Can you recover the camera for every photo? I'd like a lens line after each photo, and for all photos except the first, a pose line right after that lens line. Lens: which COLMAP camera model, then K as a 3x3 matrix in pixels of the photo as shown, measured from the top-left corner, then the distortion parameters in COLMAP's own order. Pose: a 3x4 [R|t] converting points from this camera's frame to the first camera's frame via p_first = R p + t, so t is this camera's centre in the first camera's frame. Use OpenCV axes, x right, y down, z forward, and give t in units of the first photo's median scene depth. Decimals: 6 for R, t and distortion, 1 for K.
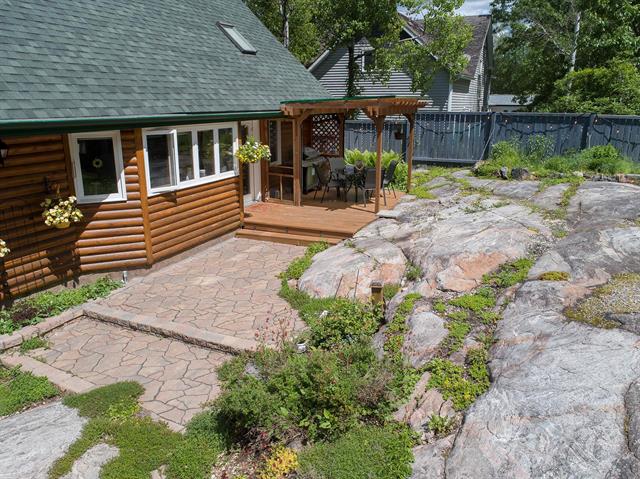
lens RADIAL K [[484.0, 0, 320.0], [0, 484.0, 239.5], [0, 0, 1]] dist [-0.012733, -0.002677]
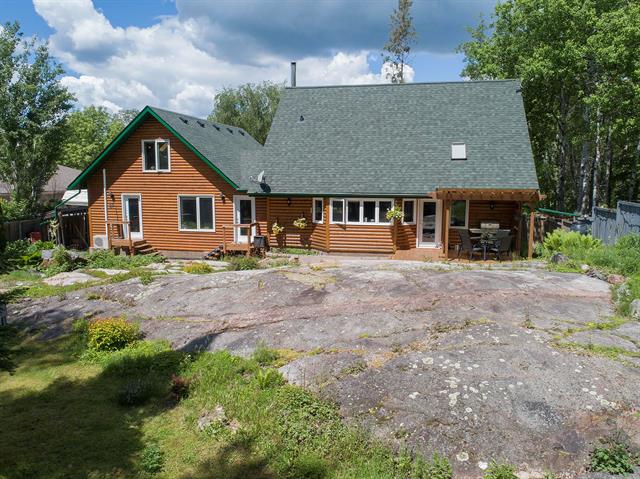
lens RADIAL K [[484.0, 0, 320.0], [0, 484.0, 239.5], [0, 0, 1]] dist [-0.012733, -0.002677]
pose [[0.222270, 0.130285, -0.966241, 2.004783], [-0.270627, 0.960334, 0.067235, -0.160077], [0.936673, 0.246547, 0.248712, 0.319634]]
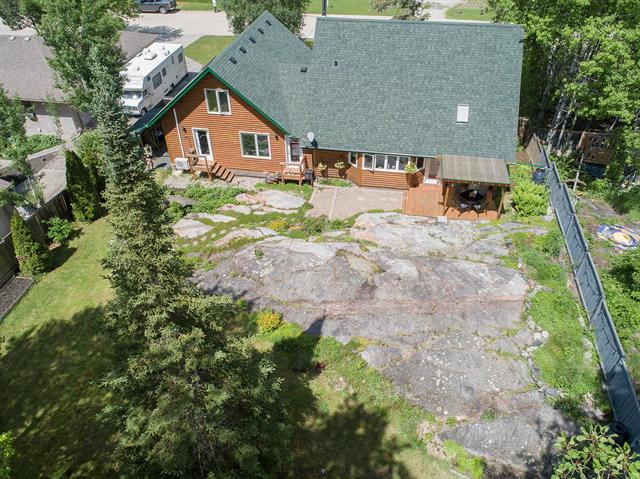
lens RADIAL K [[484.0, 0, 320.0], [0, 484.0, 239.5], [0, 0, 1]] dist [-0.012733, -0.002677]
pose [[0.256211, 0.615456, -0.745366, 2.361939], [-0.251802, 0.786977, 0.563260, -1.503160], [0.933248, 0.043372, 0.356605, -0.484067]]
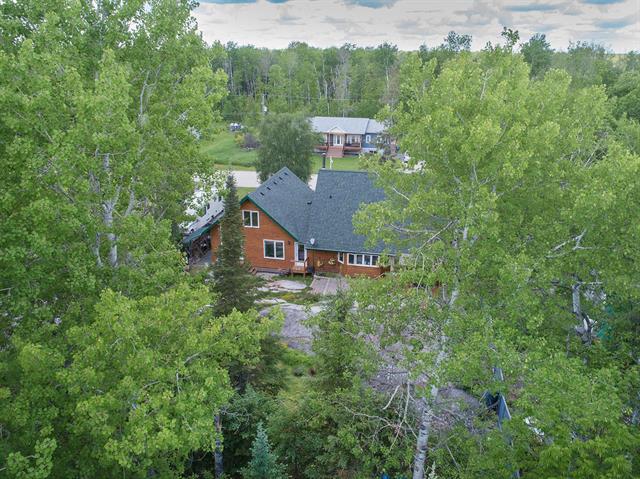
lens RADIAL K [[484.0, 0, 320.0], [0, 484.0, 239.5], [0, 0, 1]] dist [-0.012733, -0.002677]
pose [[0.234204, 0.352532, -0.906019, 3.874807], [-0.268996, 0.919053, 0.288068, -1.628874], [0.934232, 0.176249, 0.310076, -0.840560]]
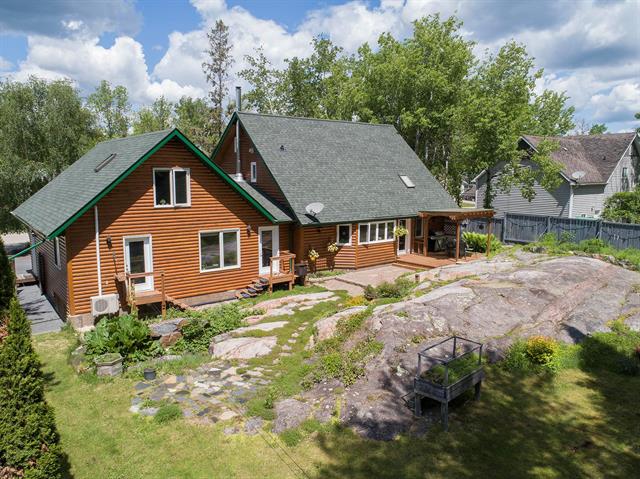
lens RADIAL K [[484.0, 0, 320.0], [0, 484.0, 239.5], [0, 0, 1]] dist [-0.012733, -0.002677]
pose [[0.890398, 0.067701, -0.450119, 0.737966], [-0.129447, 0.985708, -0.107808, 0.217546], [0.436388, 0.154259, 0.886437, -1.668221]]
